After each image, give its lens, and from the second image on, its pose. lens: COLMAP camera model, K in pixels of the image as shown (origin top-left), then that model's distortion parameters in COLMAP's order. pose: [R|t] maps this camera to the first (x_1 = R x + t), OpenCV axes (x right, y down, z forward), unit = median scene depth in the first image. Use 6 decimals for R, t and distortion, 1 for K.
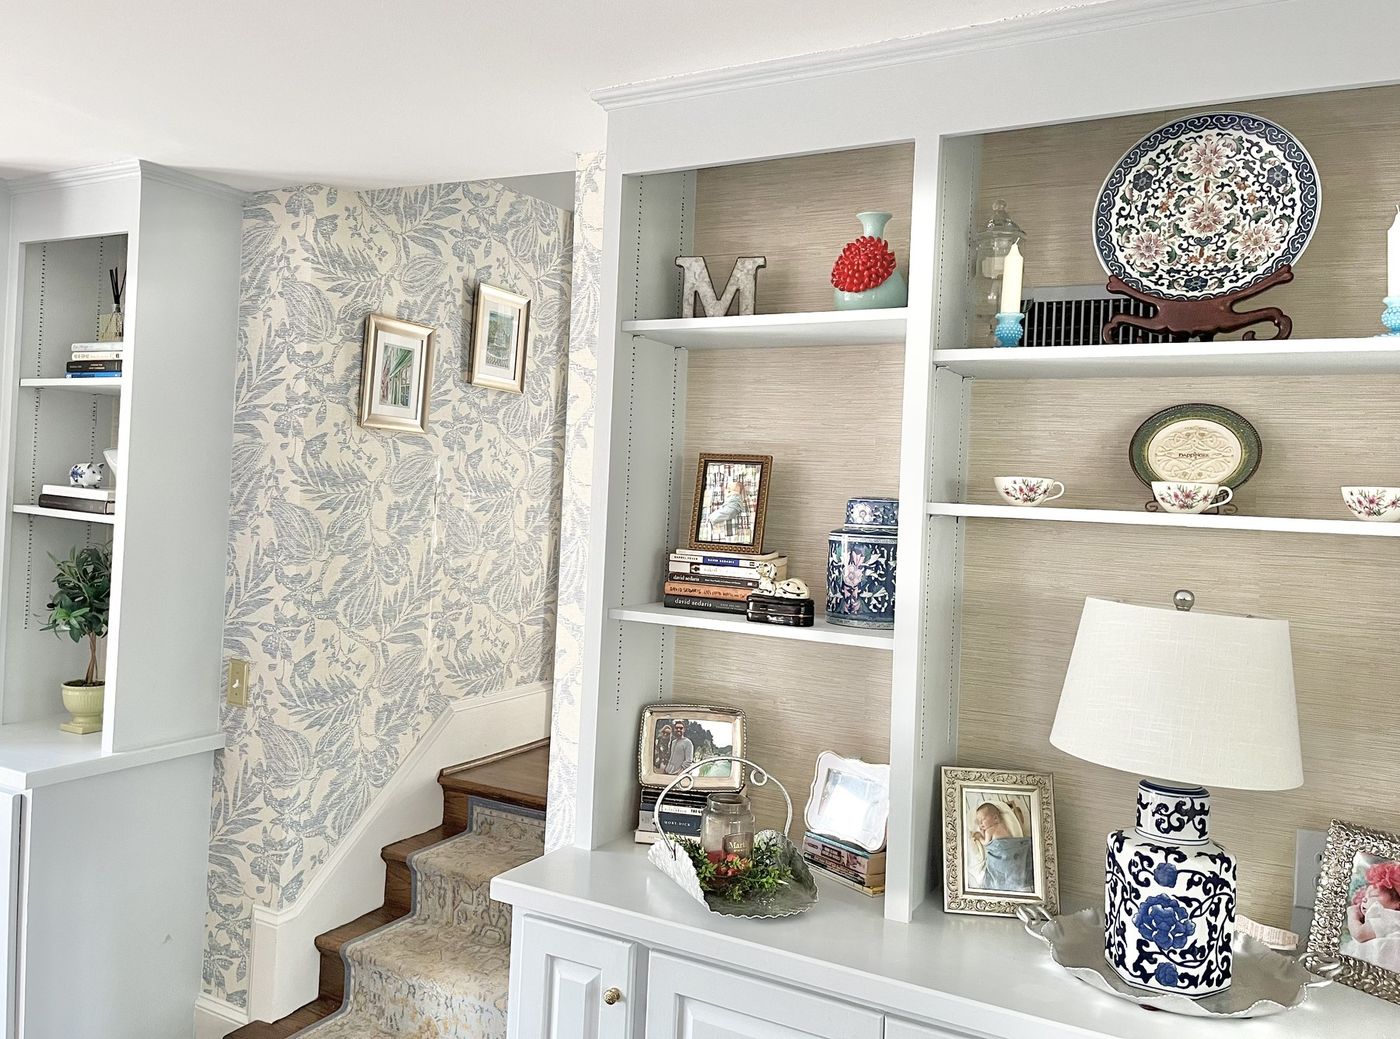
lens RADIAL K [[1072.2, 0, 675.9], [0, 1072.2, 479.7], [0, 0, 1]] dist [0.040531, -0.058230]
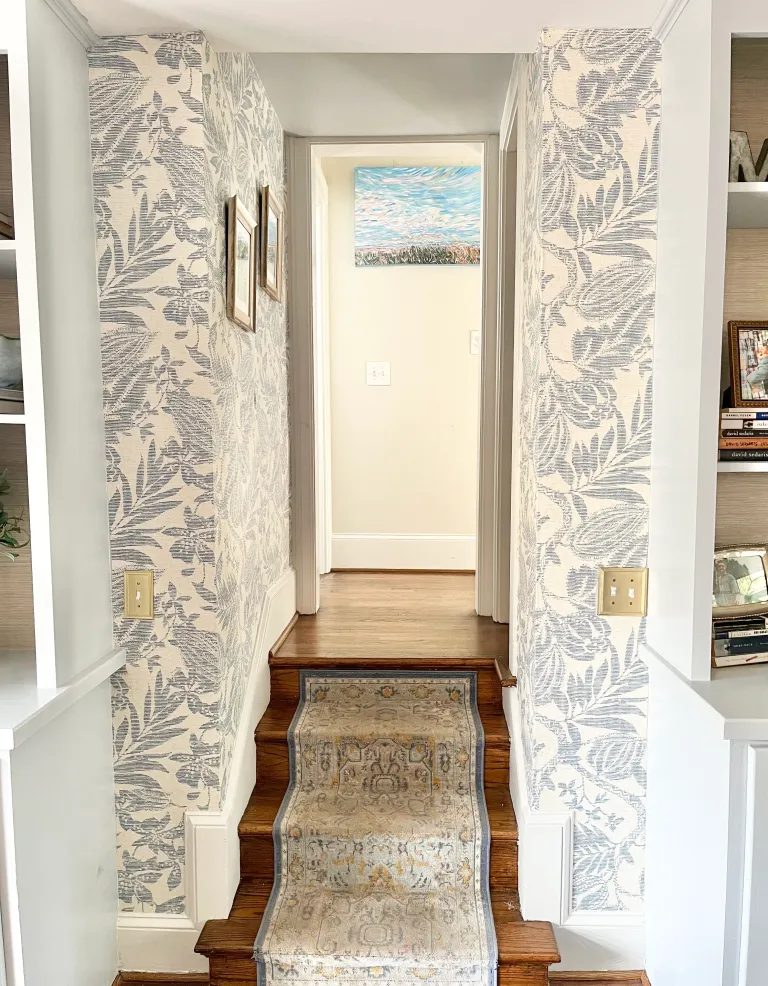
lens RADIAL K [[768.5, 0, 381.1], [0, 768.5, 508.5], [0, 0, 1]] dist [0.021754, -0.011045]
pose [[0.899087, -0.094431, 0.427463, -0.509765], [0.040926, 0.990312, 0.132689, 0.035581], [-0.435852, -0.101805, 0.894242, 0.327993]]
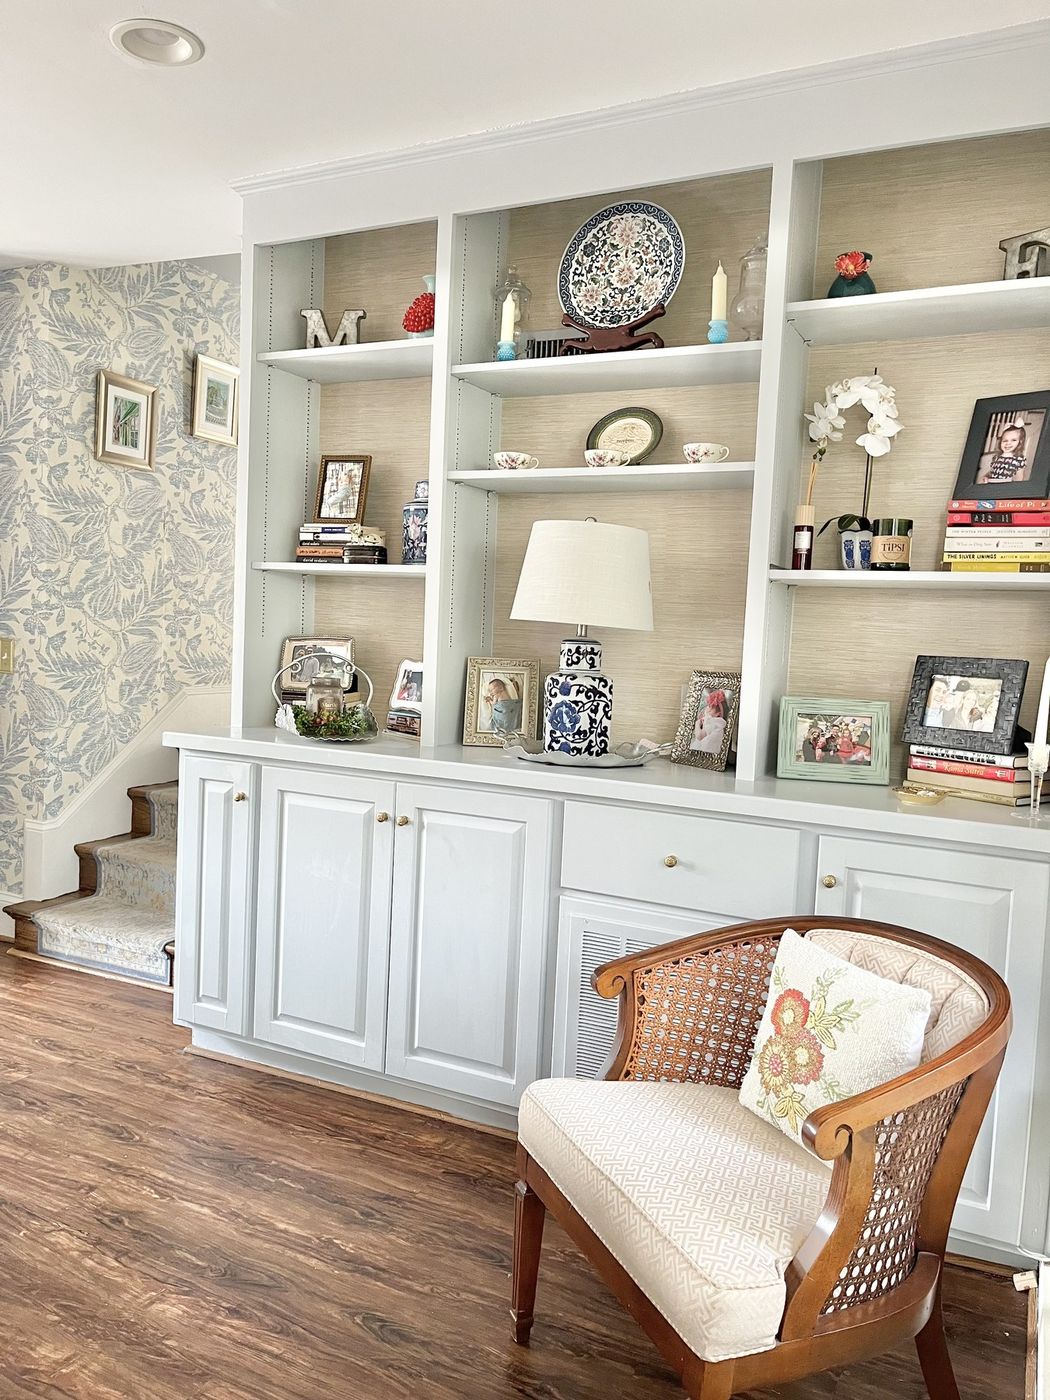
lens RADIAL K [[996.8, 0, 535.0], [0, 996.8, 695.5], [0, 0, 1]] dist [0.026532, -0.027565]
pose [[0.998638, -0.001811, 0.052148, 0.177578], [-0.002759, 0.996166, 0.087441, 0.132239], [-0.052107, -0.087465, 0.994804, -0.258555]]
